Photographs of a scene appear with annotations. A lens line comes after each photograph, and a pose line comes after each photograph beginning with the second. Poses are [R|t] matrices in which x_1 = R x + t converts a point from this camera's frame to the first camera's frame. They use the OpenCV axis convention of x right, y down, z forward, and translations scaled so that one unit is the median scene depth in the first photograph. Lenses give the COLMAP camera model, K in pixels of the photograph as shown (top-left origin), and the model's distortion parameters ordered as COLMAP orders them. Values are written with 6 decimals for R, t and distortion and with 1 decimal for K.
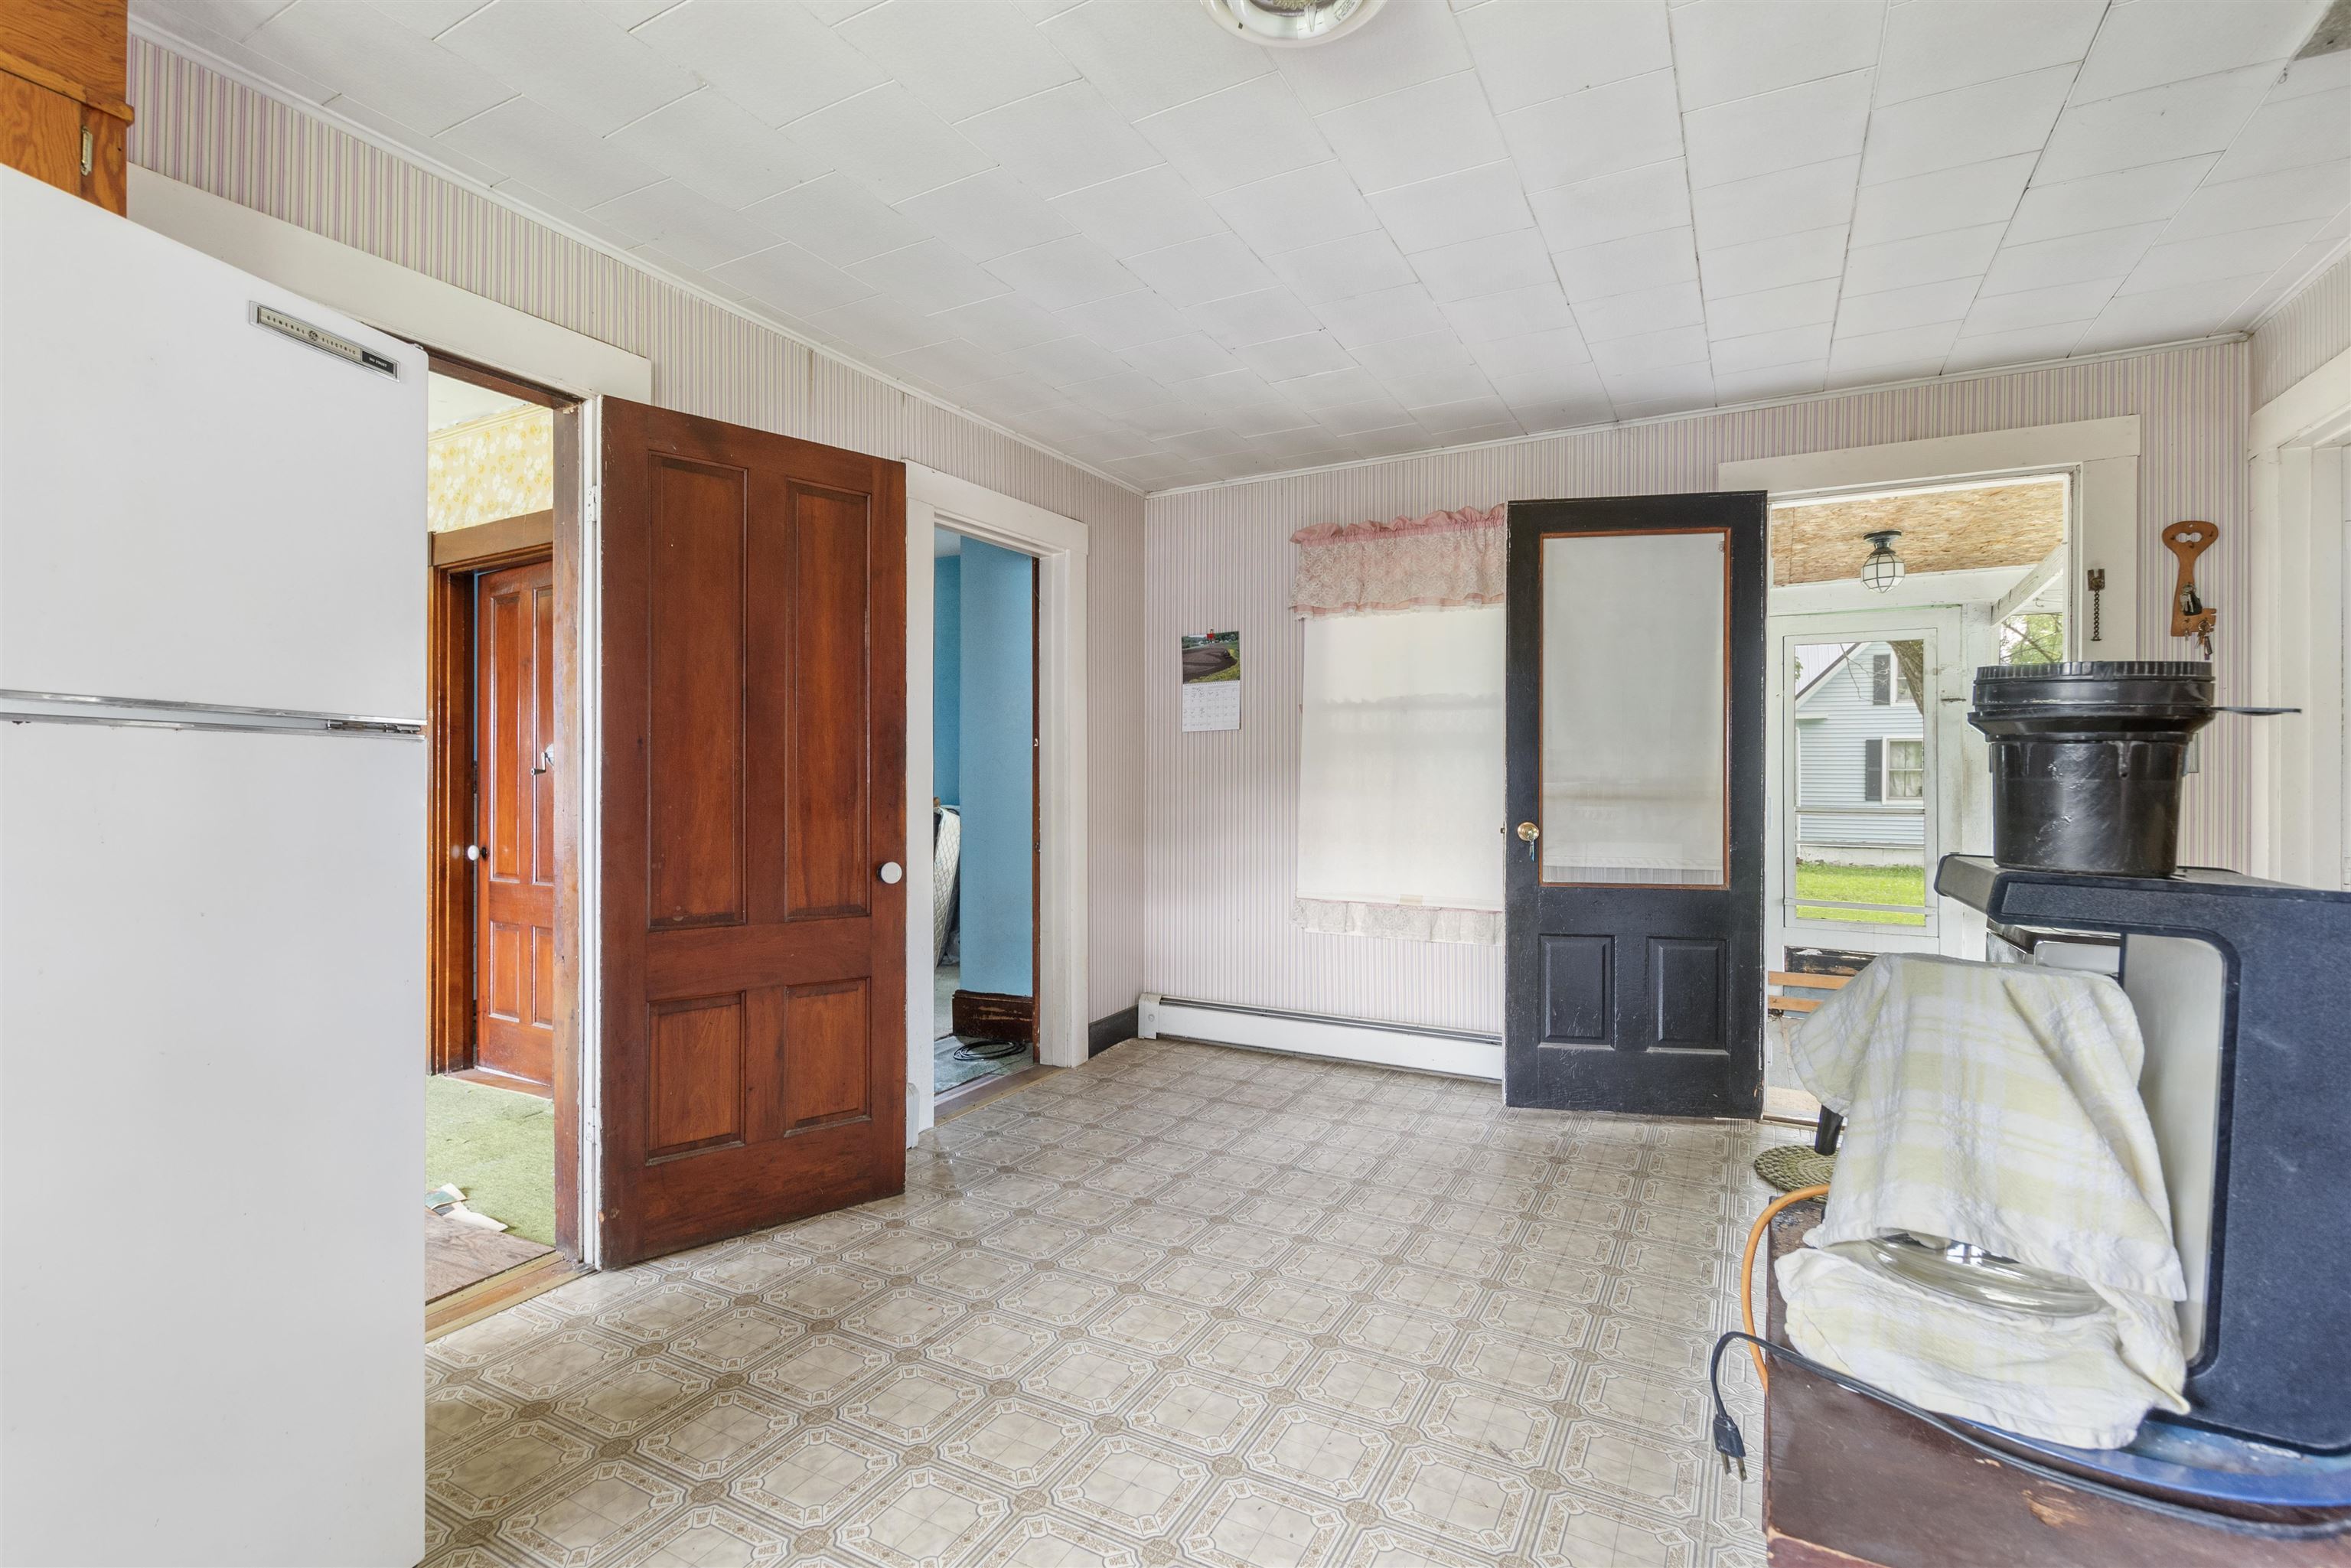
lens RADIAL K [[1077.0, 0, 1170.6], [0, 1077.0, 776.6], [0, 0, 1]] dist [0.001583, -0.000758]
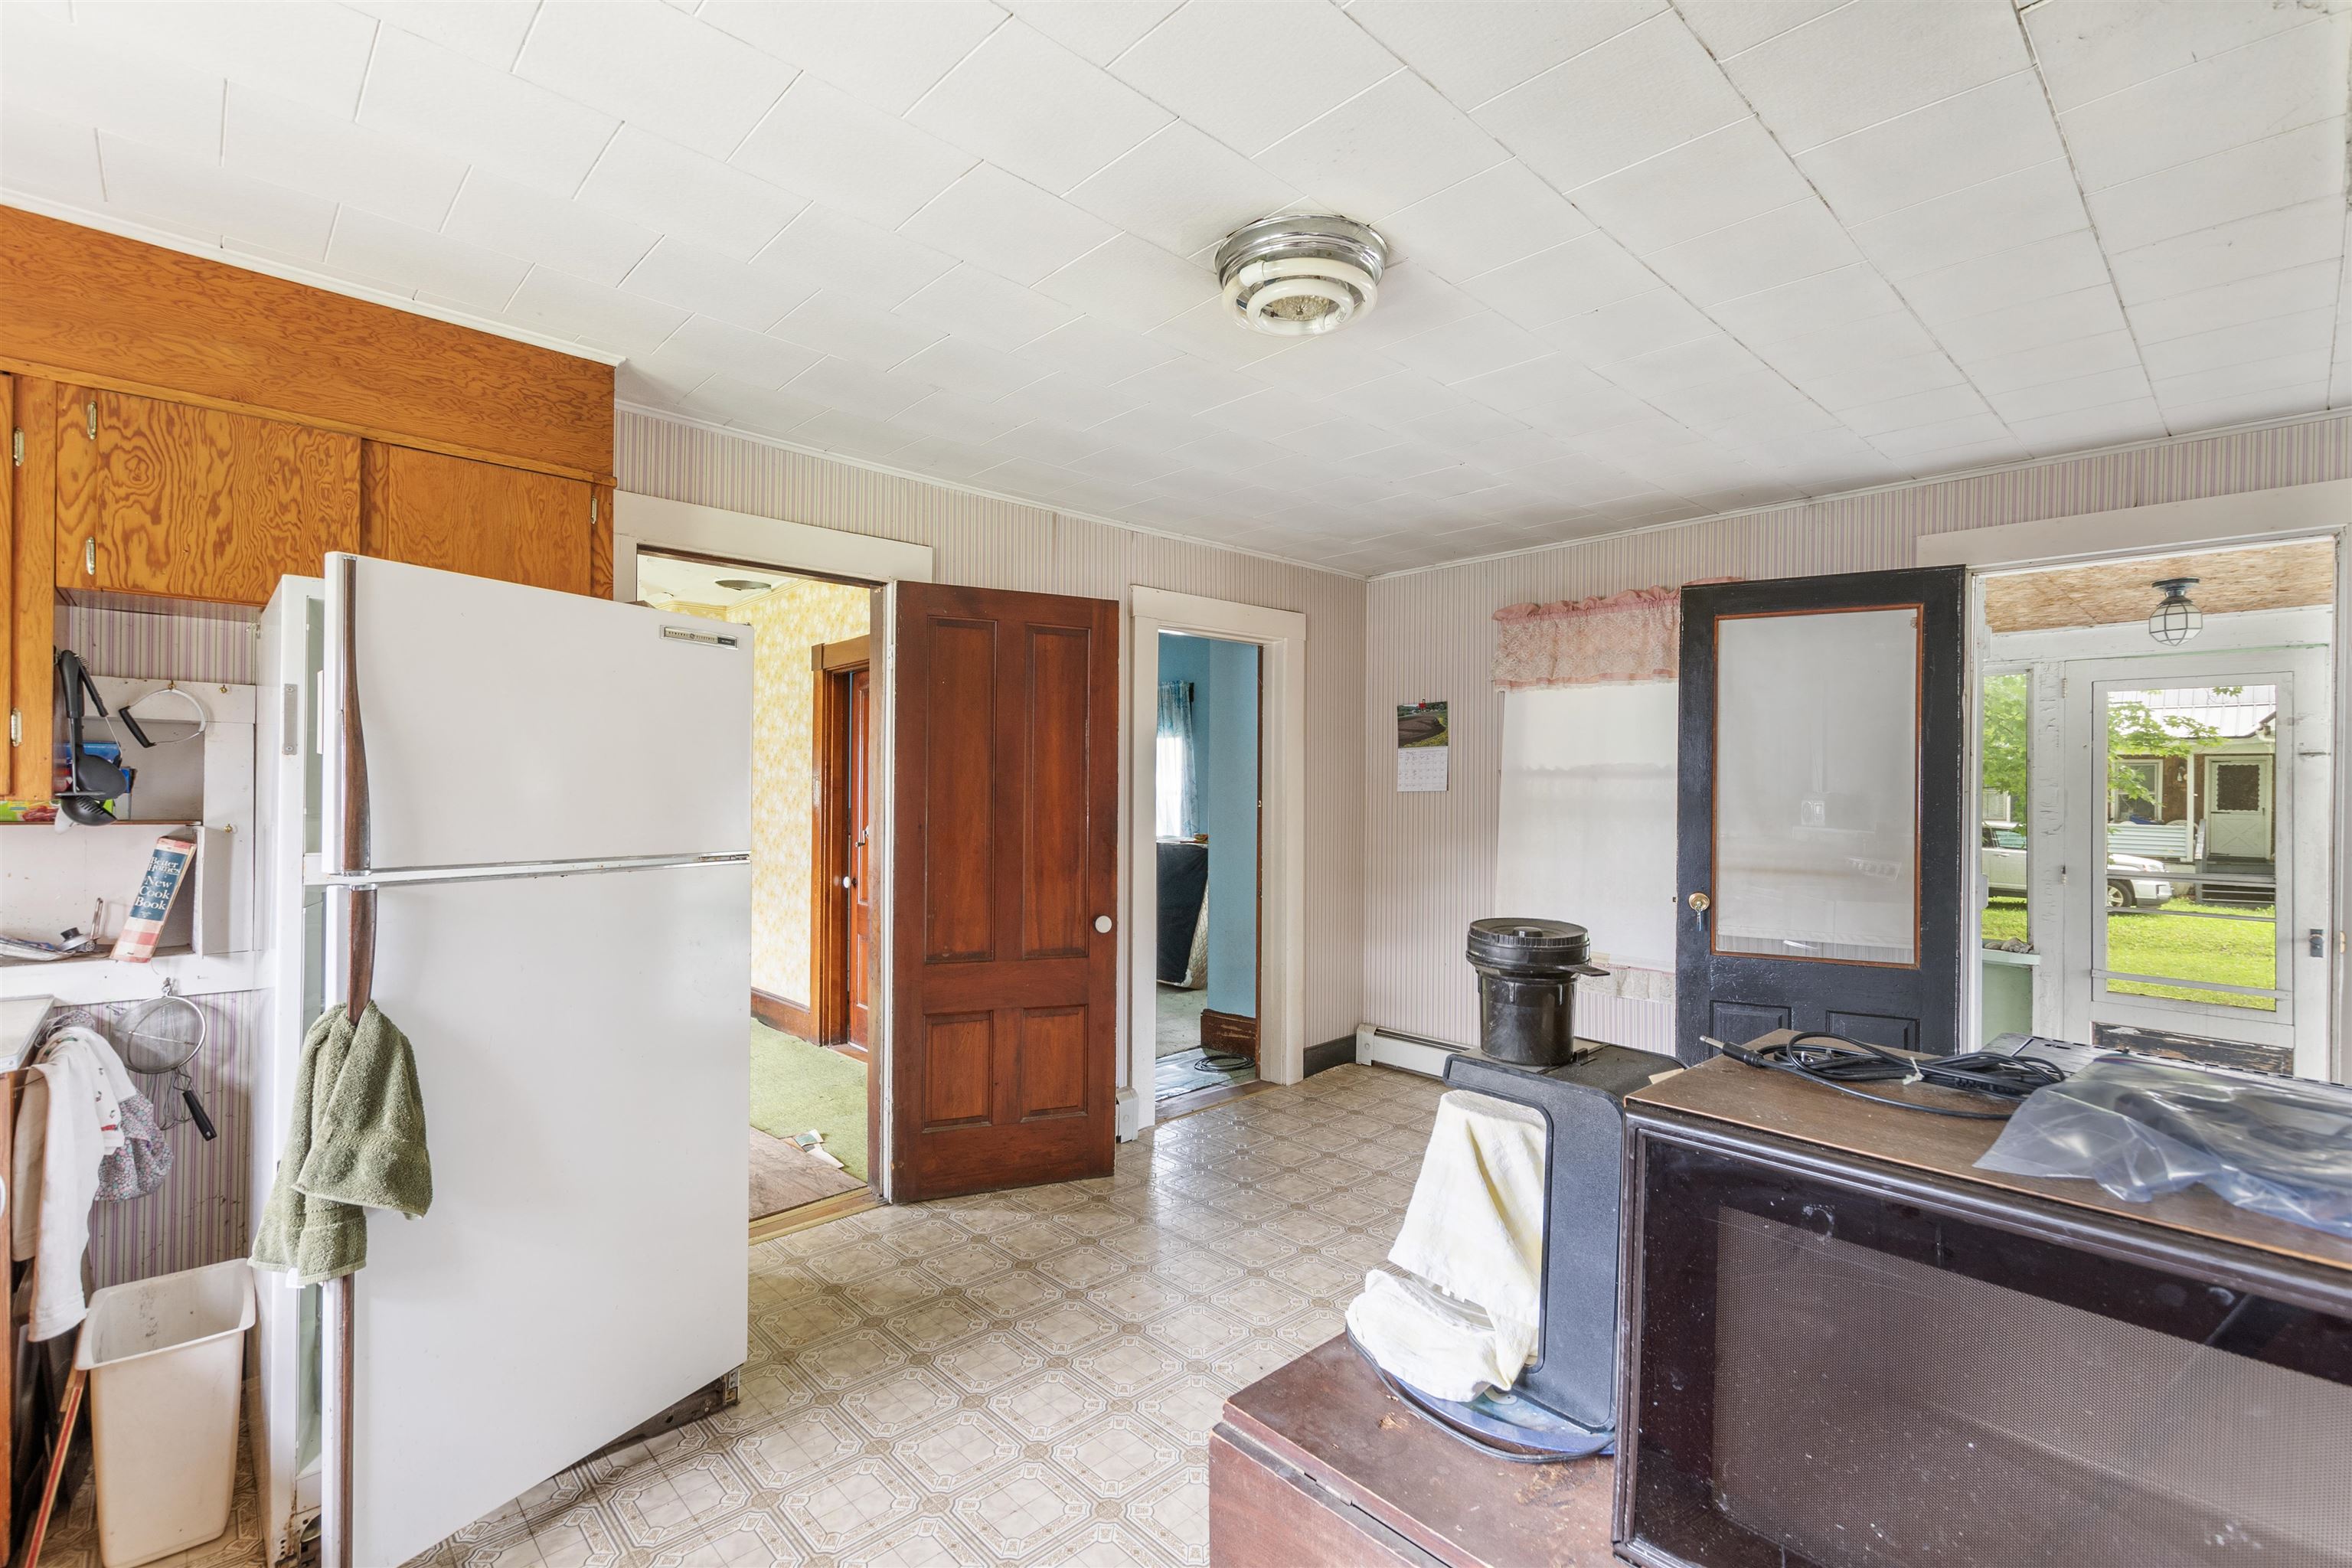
lens RADIAL K [[1045.0, 0, 1176.0], [0, 1045.0, 784.0], [0, 0, 1]] dist [-0.001233, 0.000146]
pose [[0.950832, 0.004724, -0.309670, 0.203570], [-0.004907, 0.999988, 0.000190, -0.076980], [0.309667, 0.001339, 0.950844, -0.152912]]
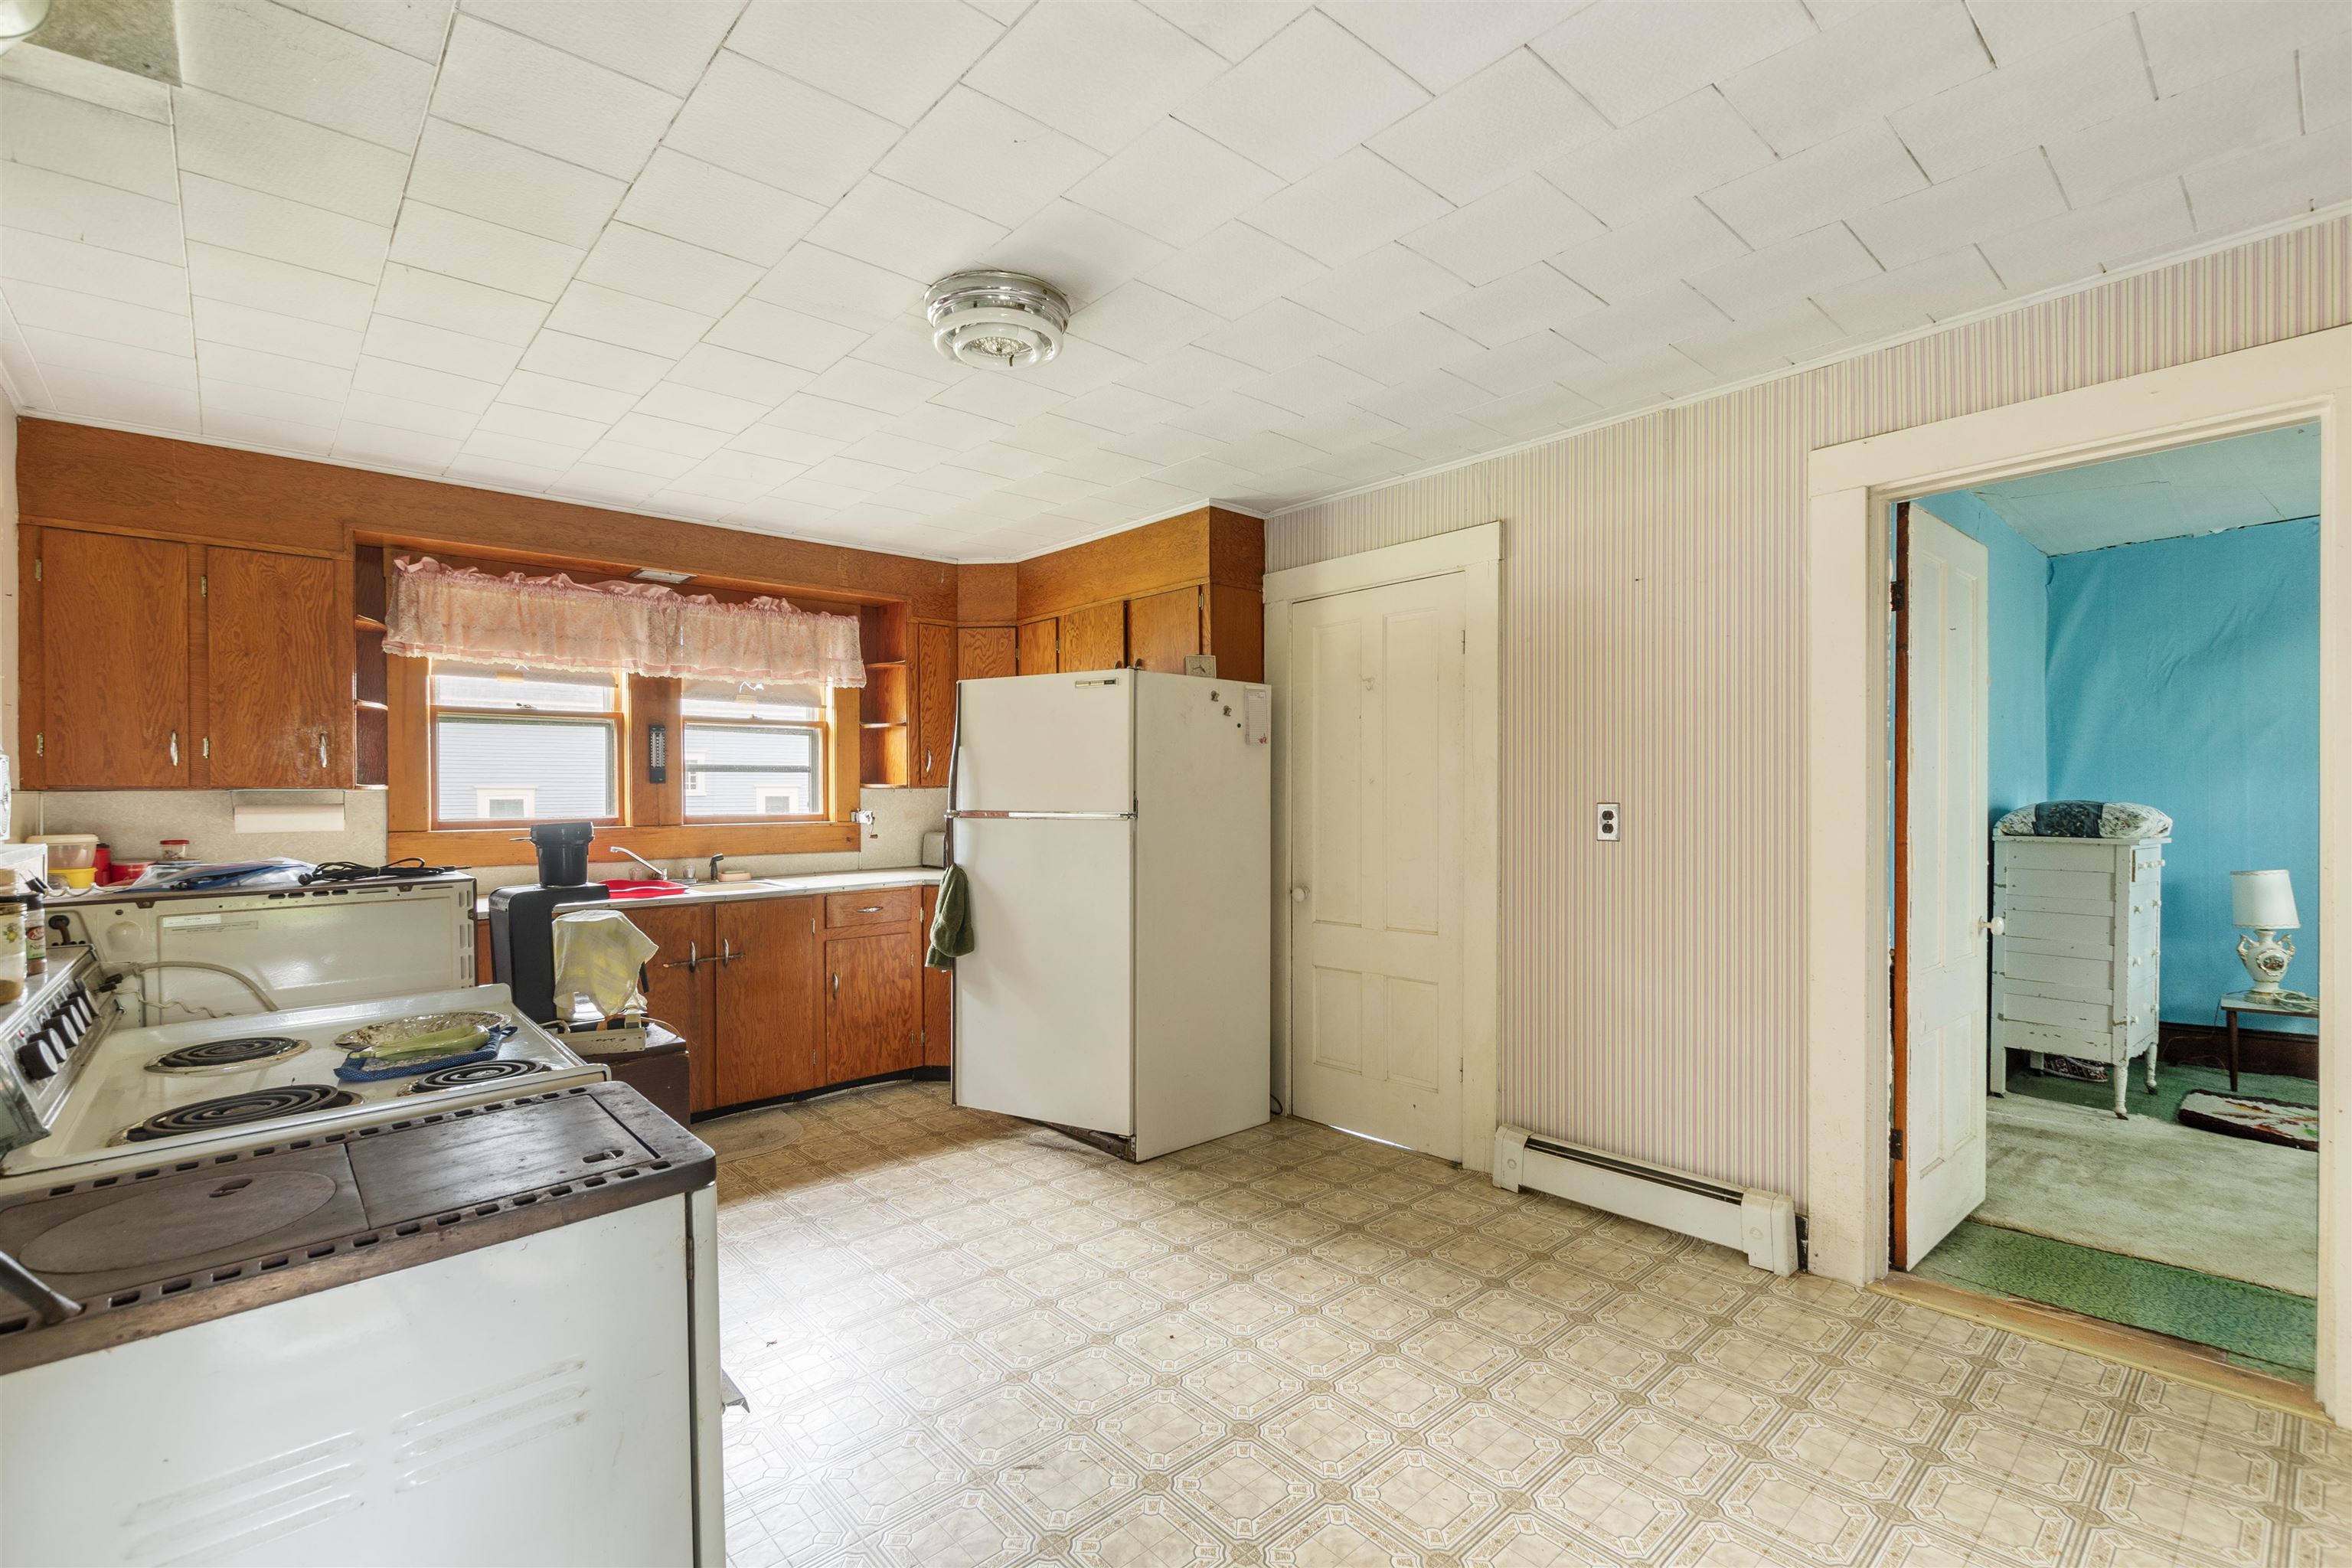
lens RADIAL K [[1043.6, 0, 1164.6], [0, 1043.6, 810.9], [0, 0, 1]] dist [0.000463, 0.000054]
pose [[-0.339429, 0.012363, -0.940550, 0.791016], [0.009052, 0.999910, 0.009877, -0.039708], [0.940588, -0.005161, -0.339511, 0.938187]]
